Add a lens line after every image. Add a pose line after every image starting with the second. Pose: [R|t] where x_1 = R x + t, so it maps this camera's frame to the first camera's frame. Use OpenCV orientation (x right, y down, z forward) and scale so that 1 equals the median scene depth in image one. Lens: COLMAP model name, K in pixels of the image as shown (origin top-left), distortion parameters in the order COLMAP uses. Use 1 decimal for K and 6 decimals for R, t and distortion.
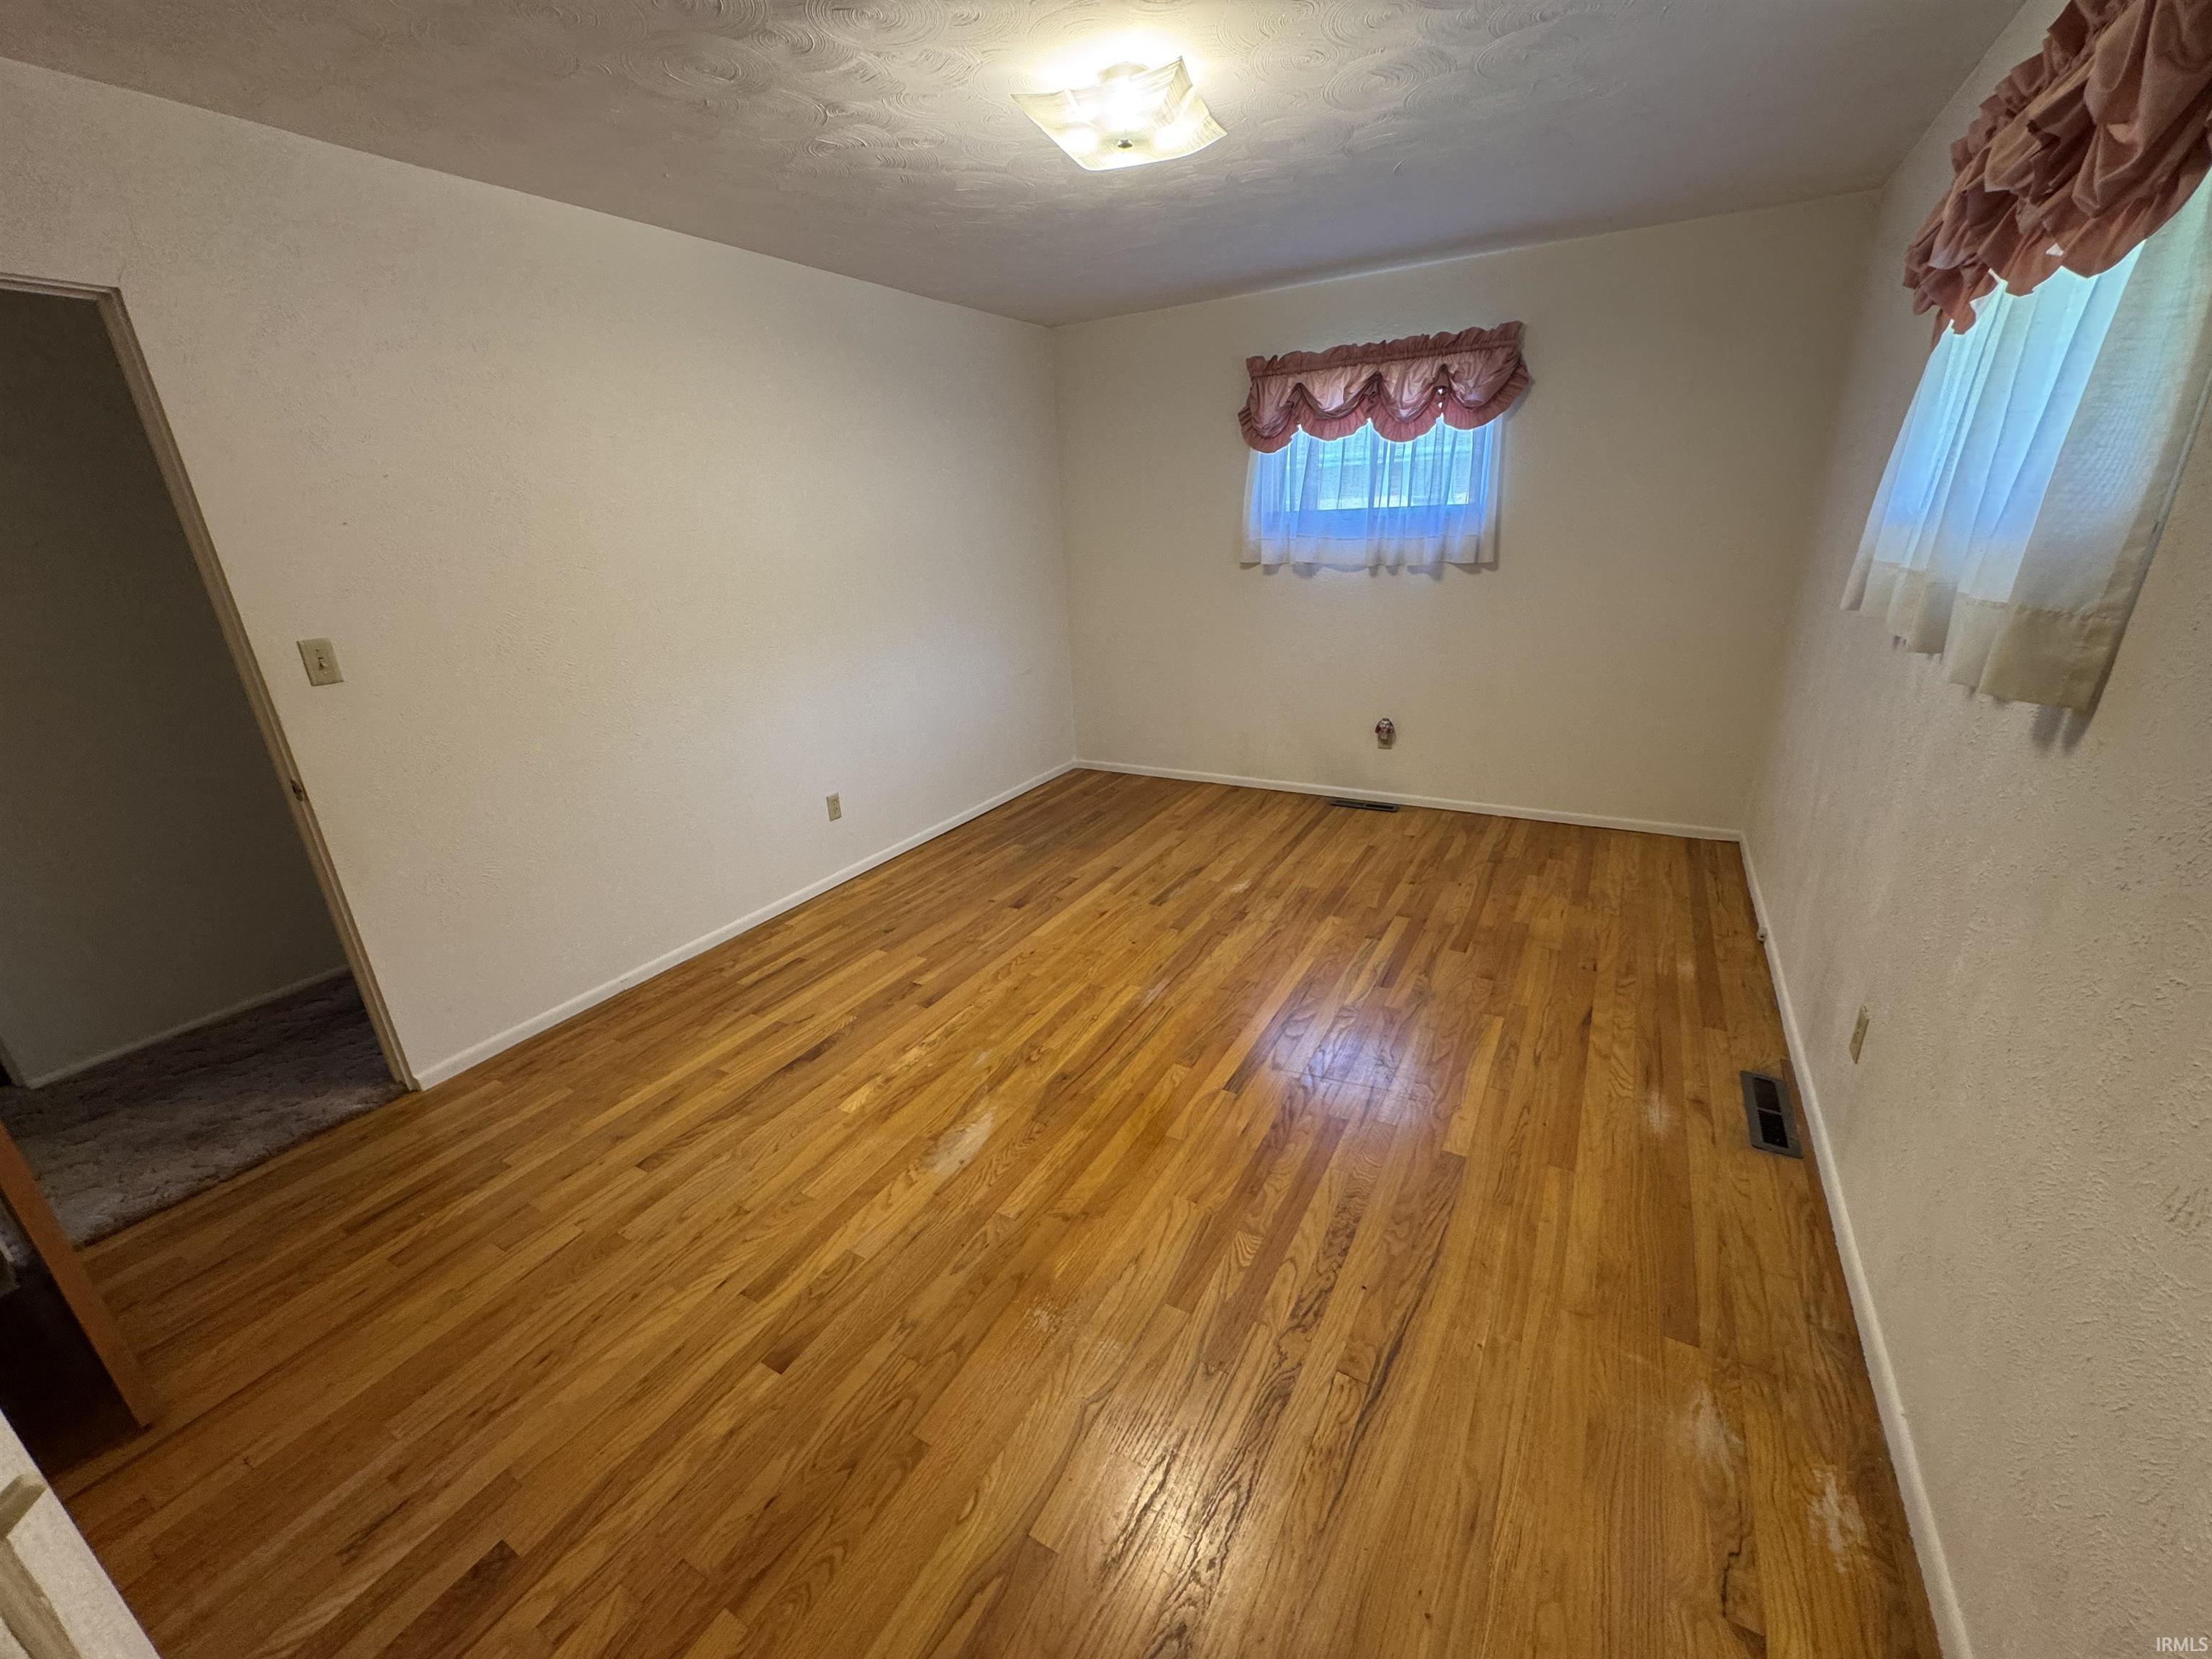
lens RADIAL K [[882.6, 0, 1112.3], [0, 882.6, 826.8], [0, 0, 1]] dist [-0.000679, -0.000071]
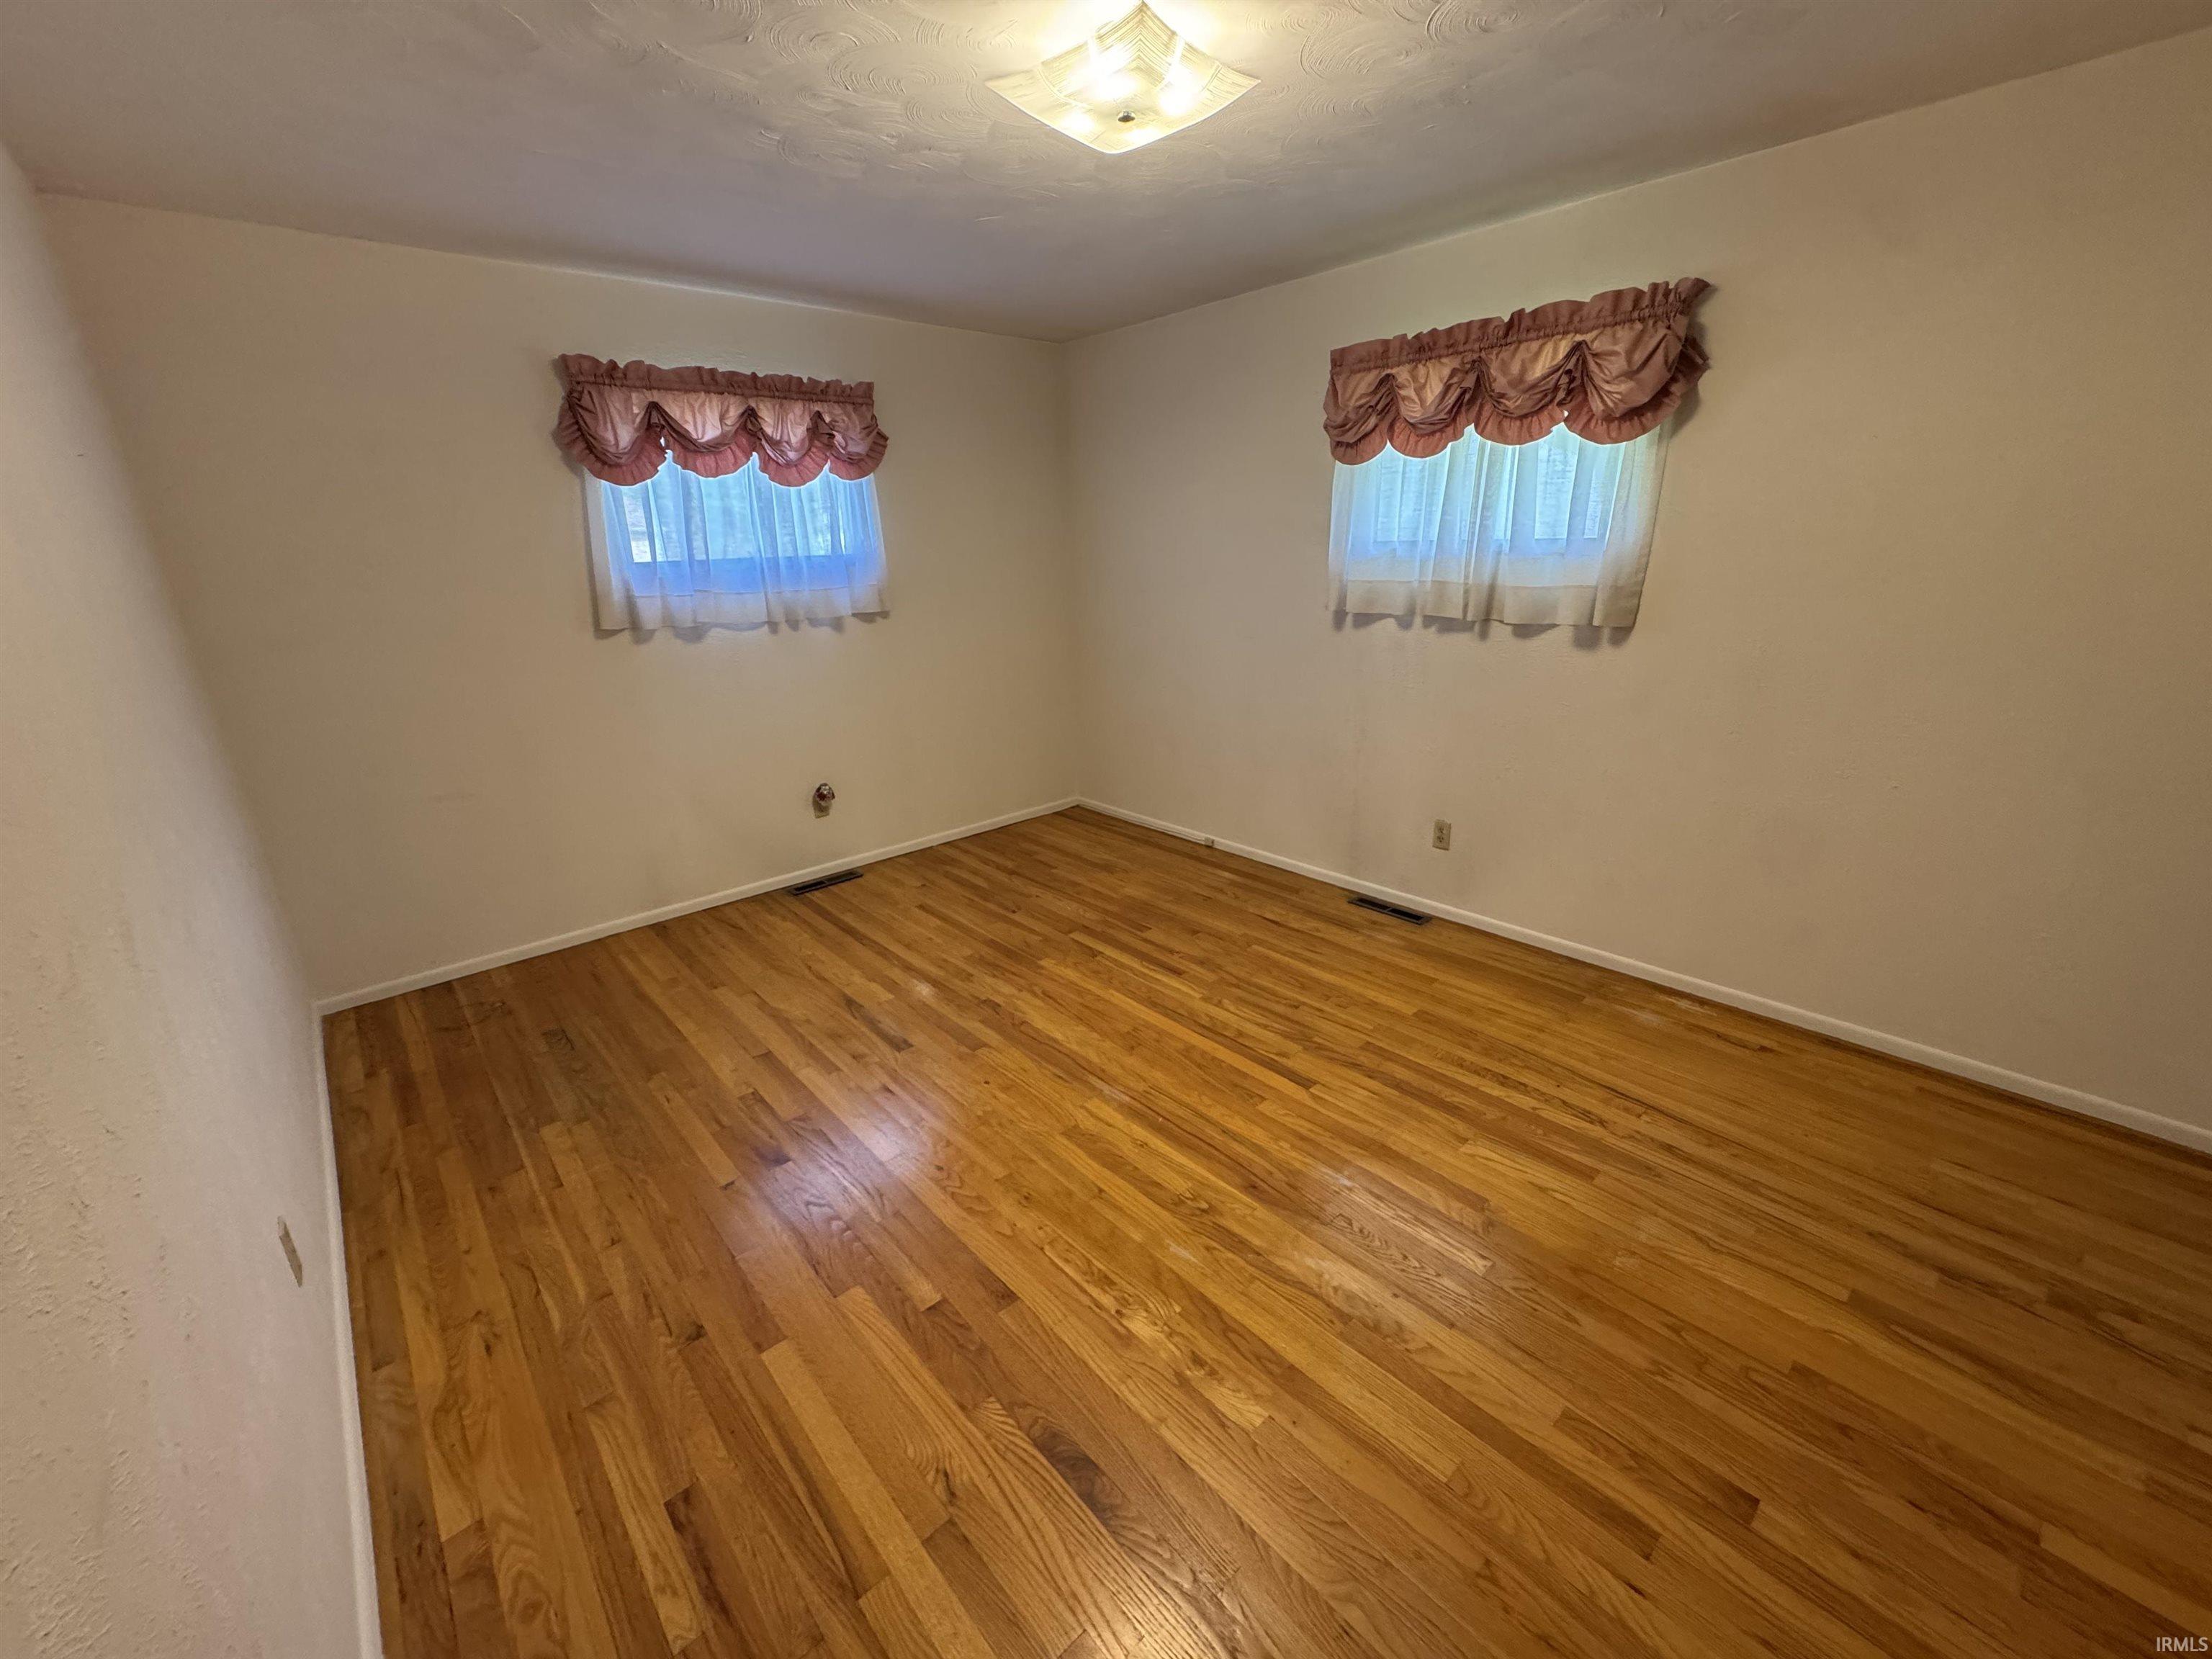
lens RADIAL K [[882.6, 0, 1108.4], [0, 882.6, 827.8], [0, 0, 1]] dist [-0.000679, -0.000071]
pose [[0.321996, -0.263601, 0.909304, -0.530094], [0.331612, 0.931014, 0.152467, -0.146861], [-0.886765, 0.252442, 0.387196, 0.475855]]
